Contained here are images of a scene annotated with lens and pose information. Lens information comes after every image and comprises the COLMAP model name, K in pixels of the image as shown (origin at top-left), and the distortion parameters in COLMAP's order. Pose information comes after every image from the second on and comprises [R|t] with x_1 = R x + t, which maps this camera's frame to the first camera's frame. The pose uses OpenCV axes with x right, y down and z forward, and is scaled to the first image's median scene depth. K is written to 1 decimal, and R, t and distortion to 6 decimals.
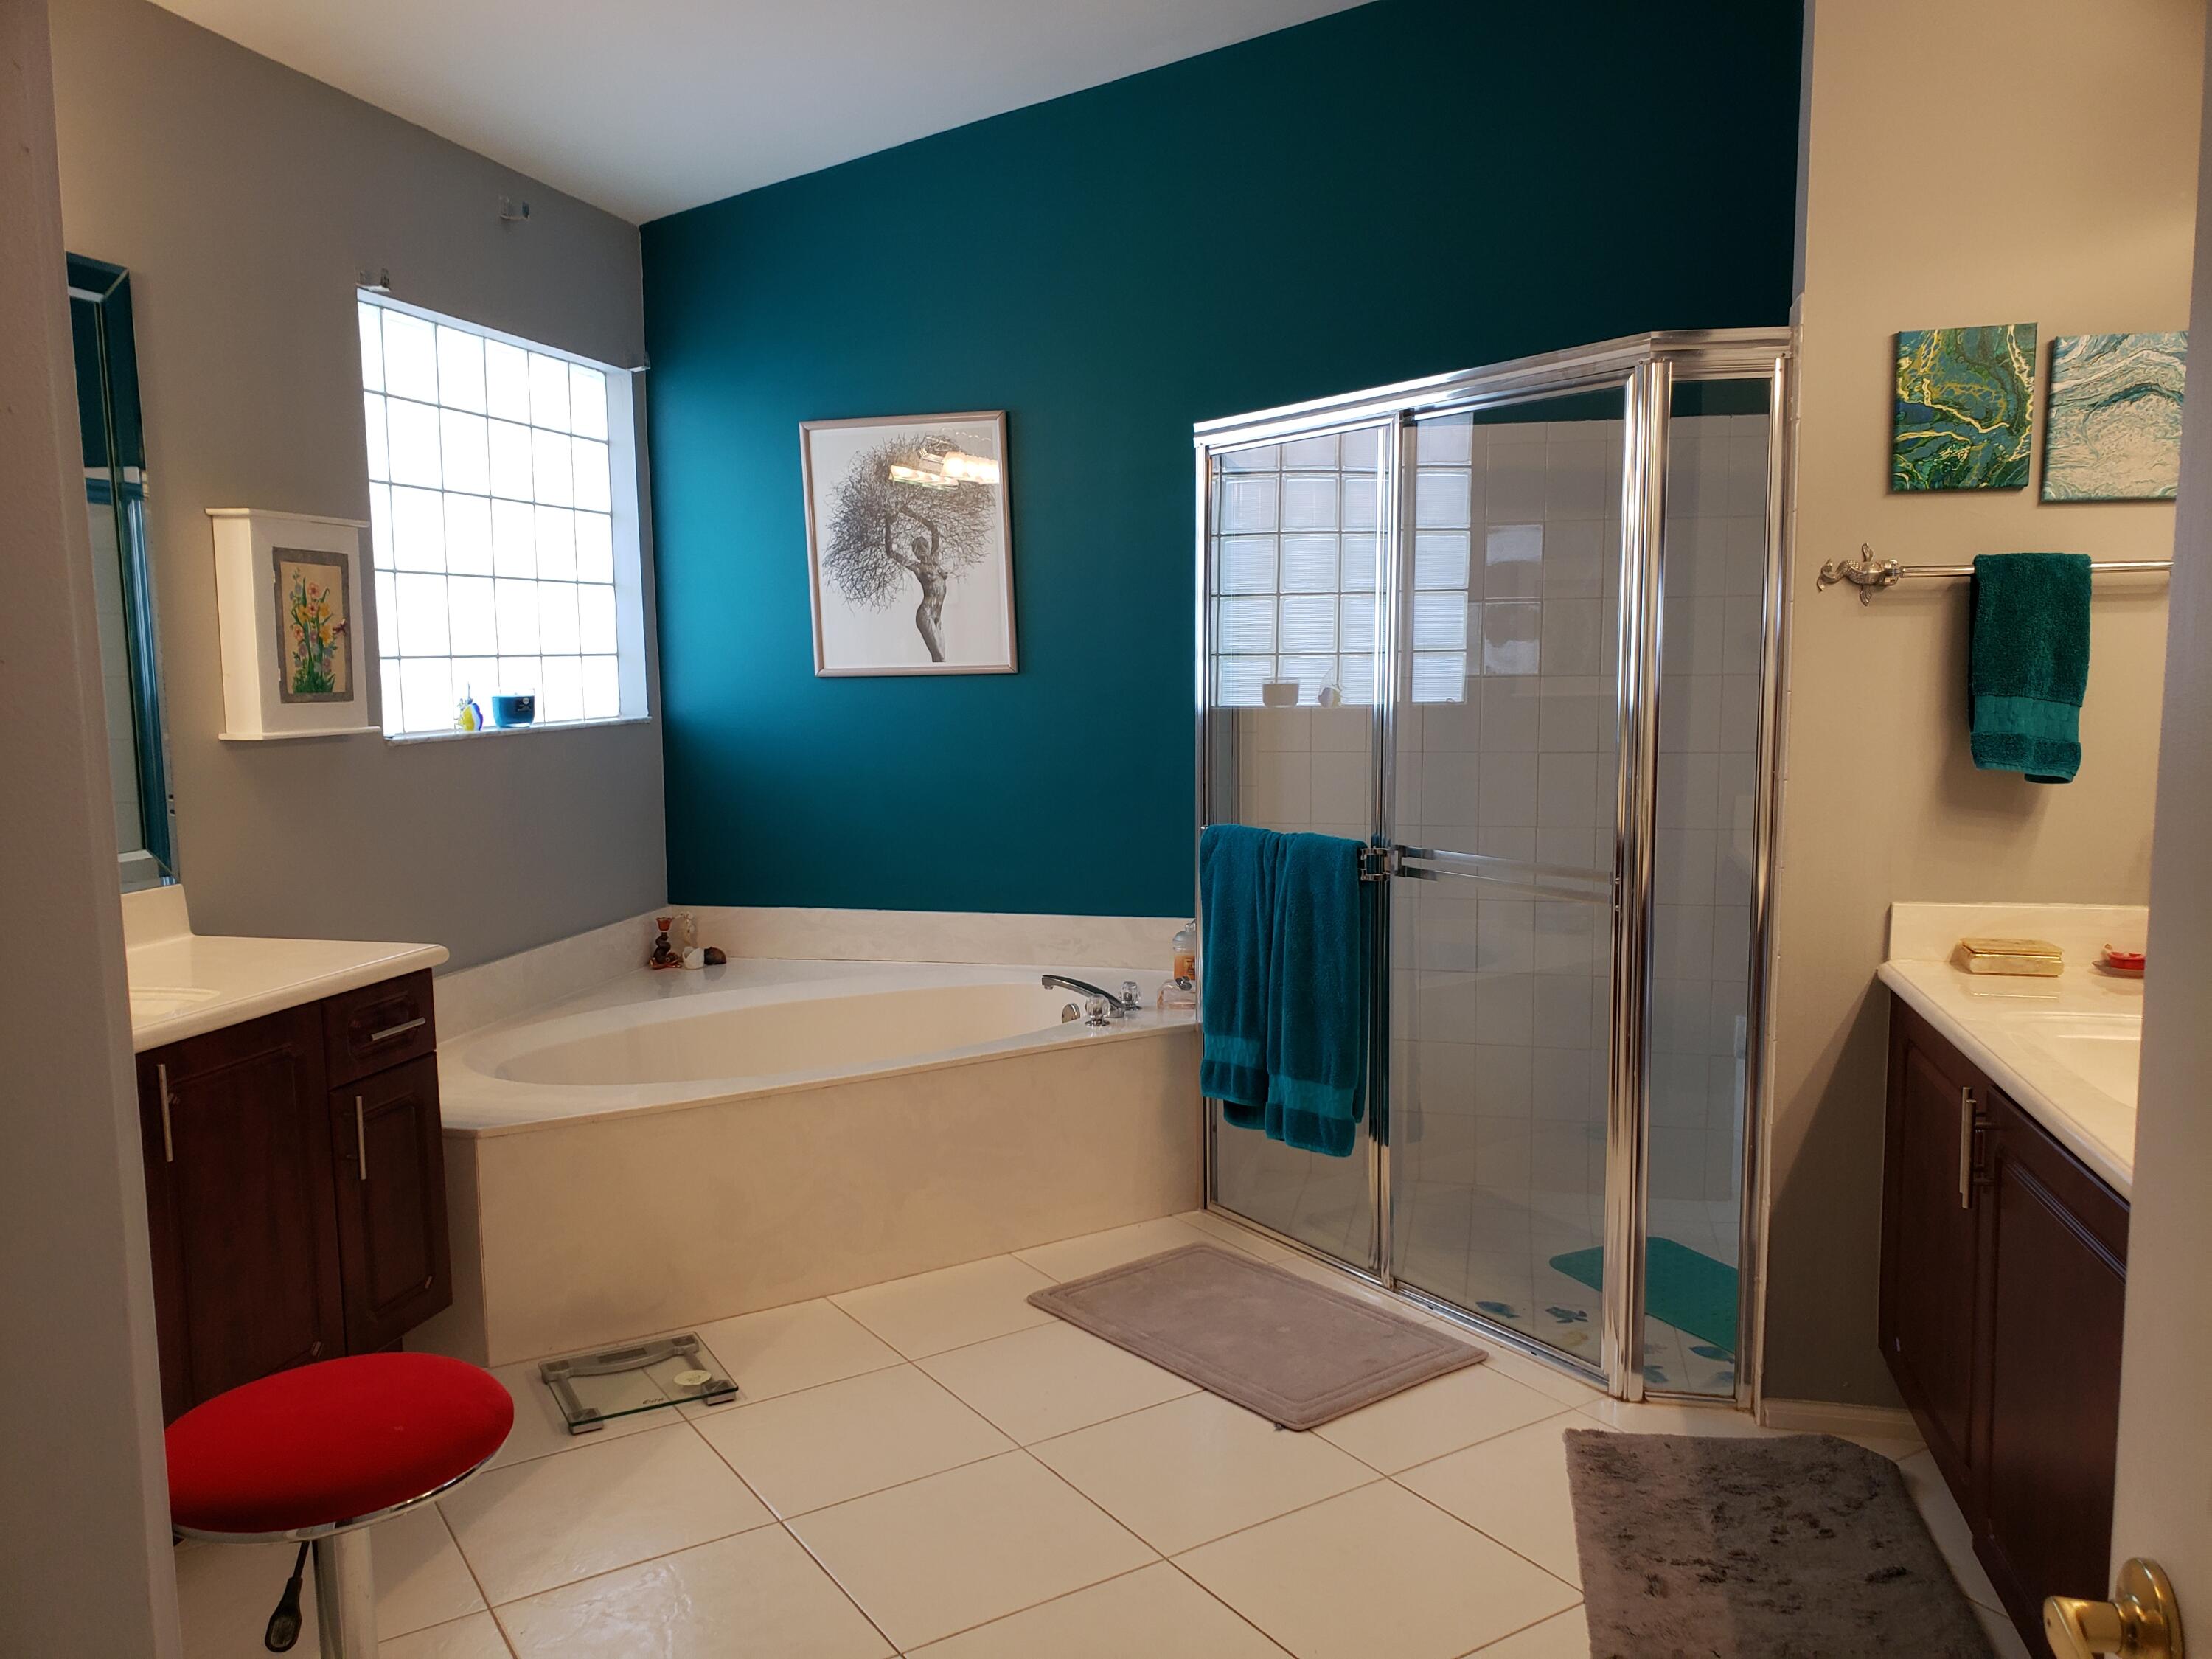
lens RADIAL K [[1904.4, 0, 1104.1], [0, 1904.4, 900.8], [0, 0, 1]] dist [0.343022, -0.672517]
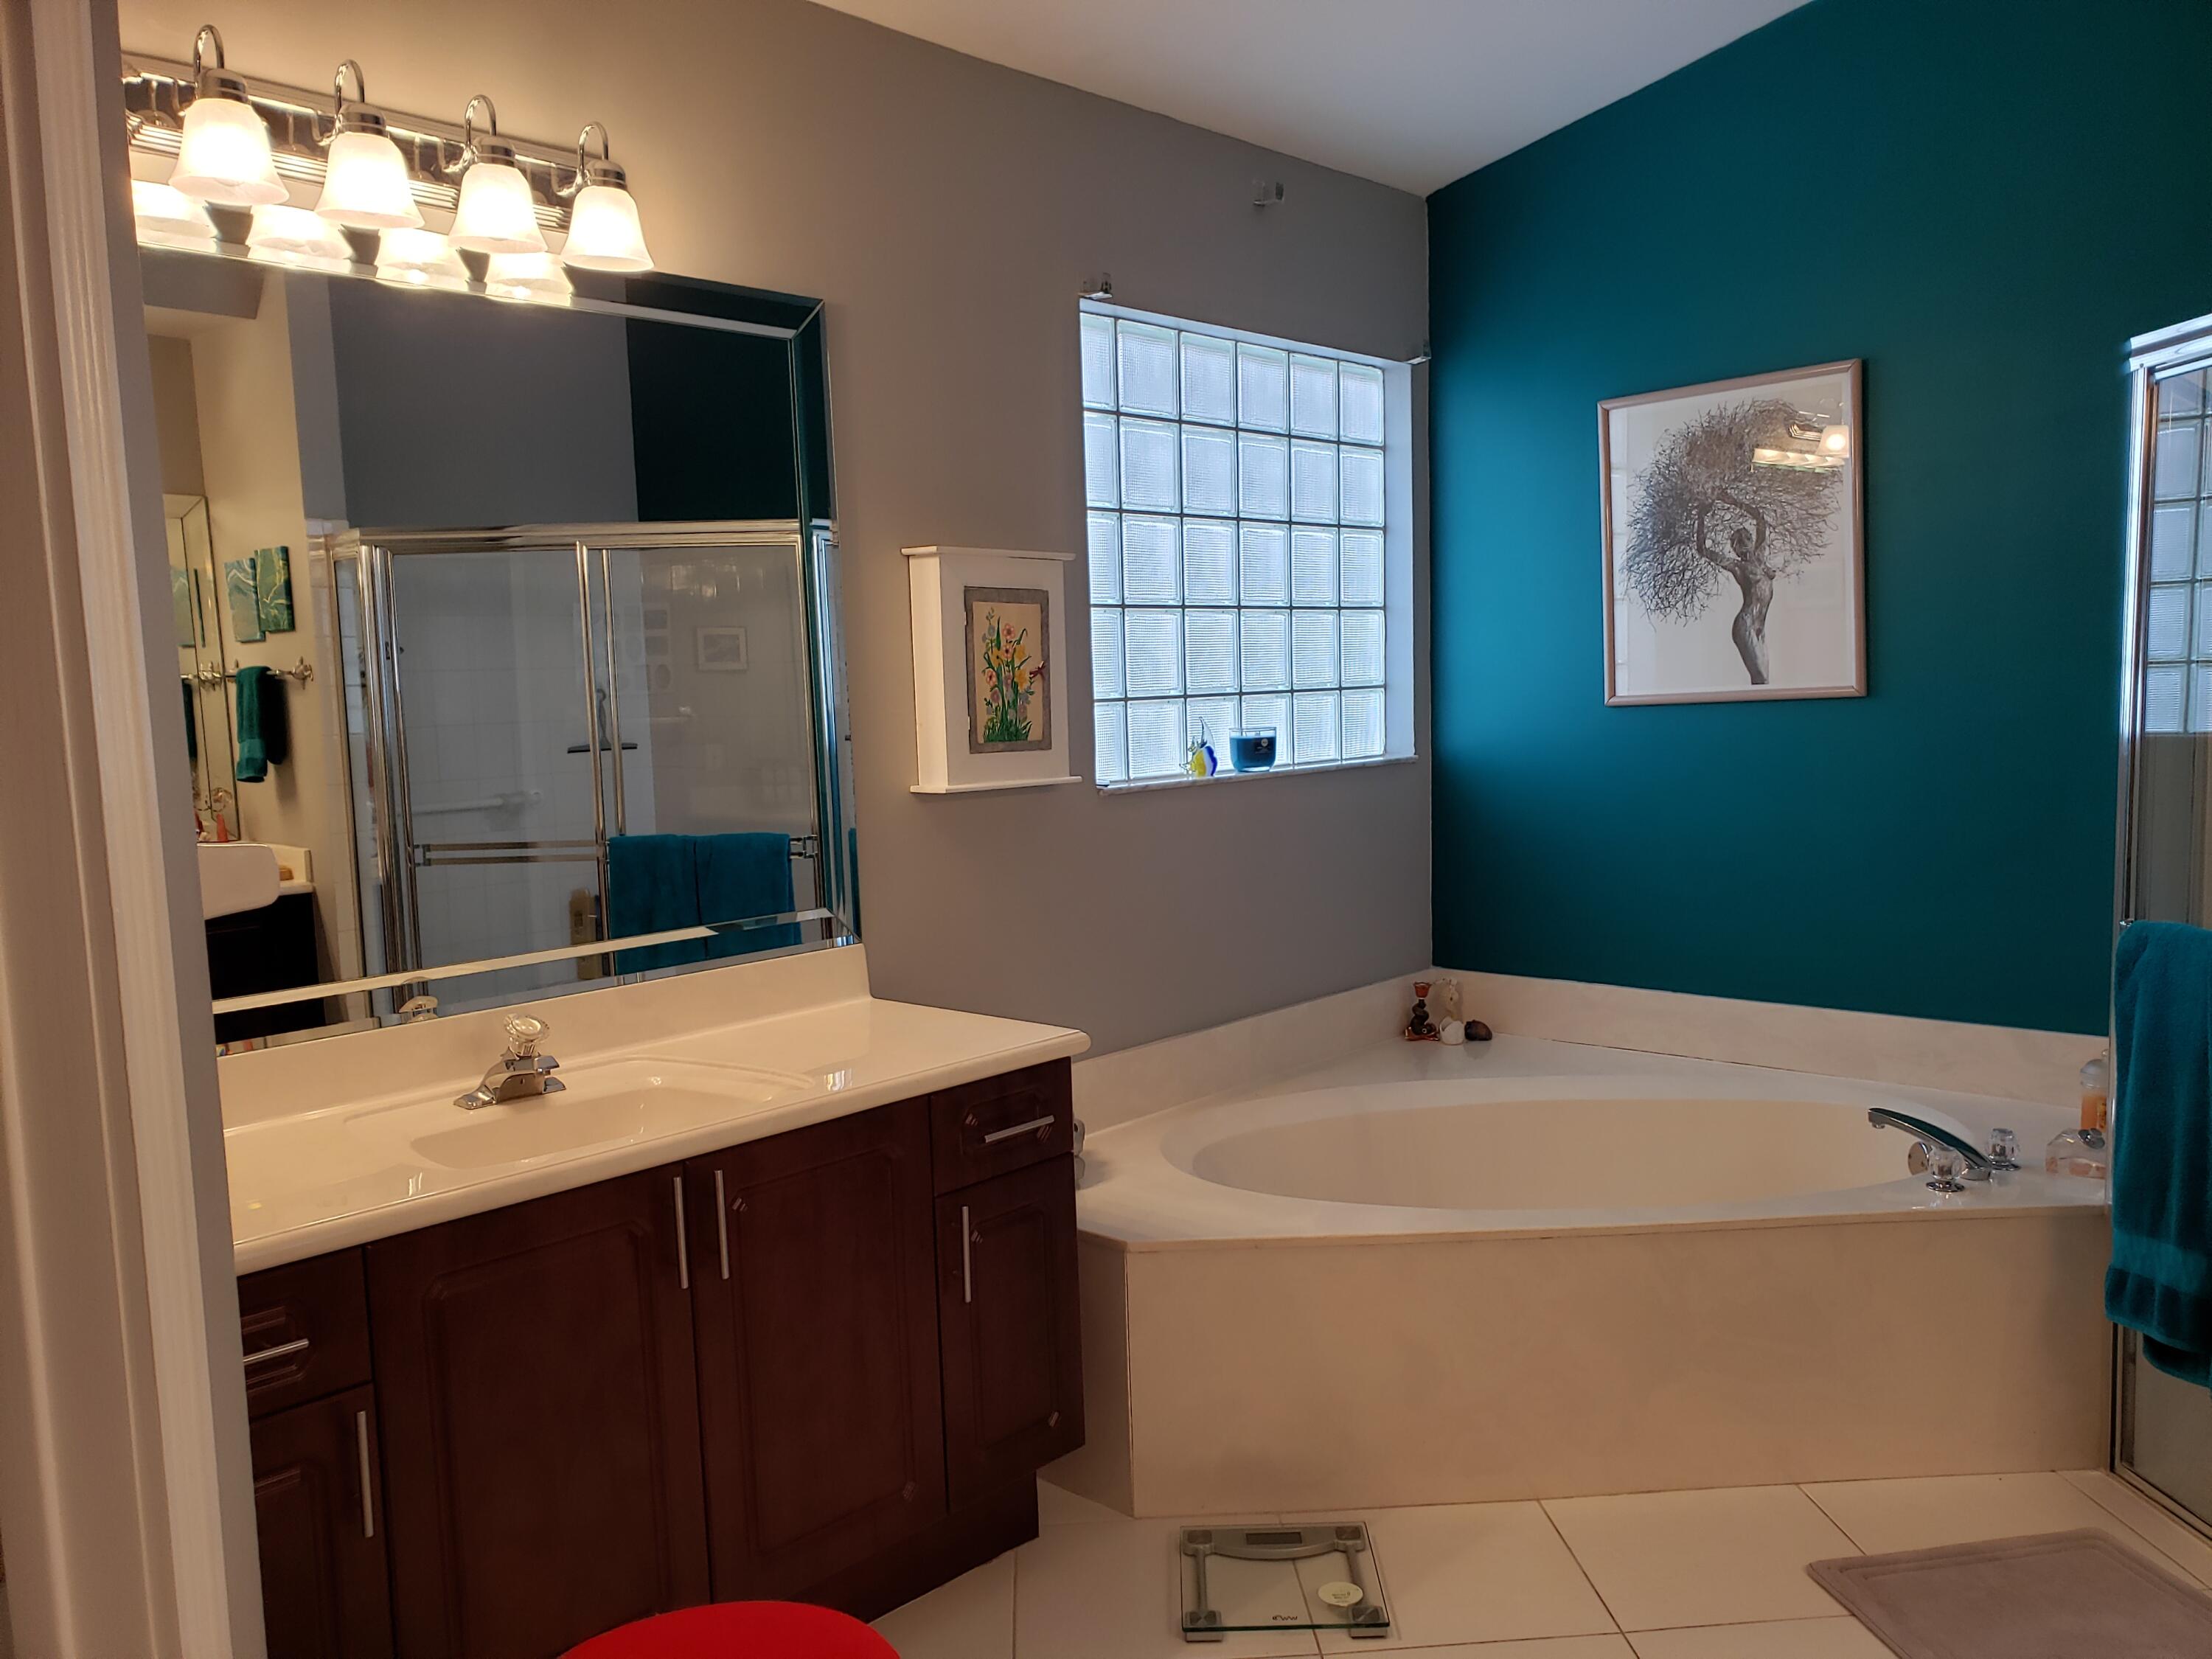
lens RADIAL K [[1799.2, 0, 1154.1], [0, 1799.2, 884.6], [0, 0, 1]] dist [0.123476, -0.114475]
pose [[0.884657, 0.040201, -0.464507, 0.050022], [-0.042584, 0.999078, 0.005365, -0.040436], [0.464295, 0.015034, 0.885553, 0.252808]]
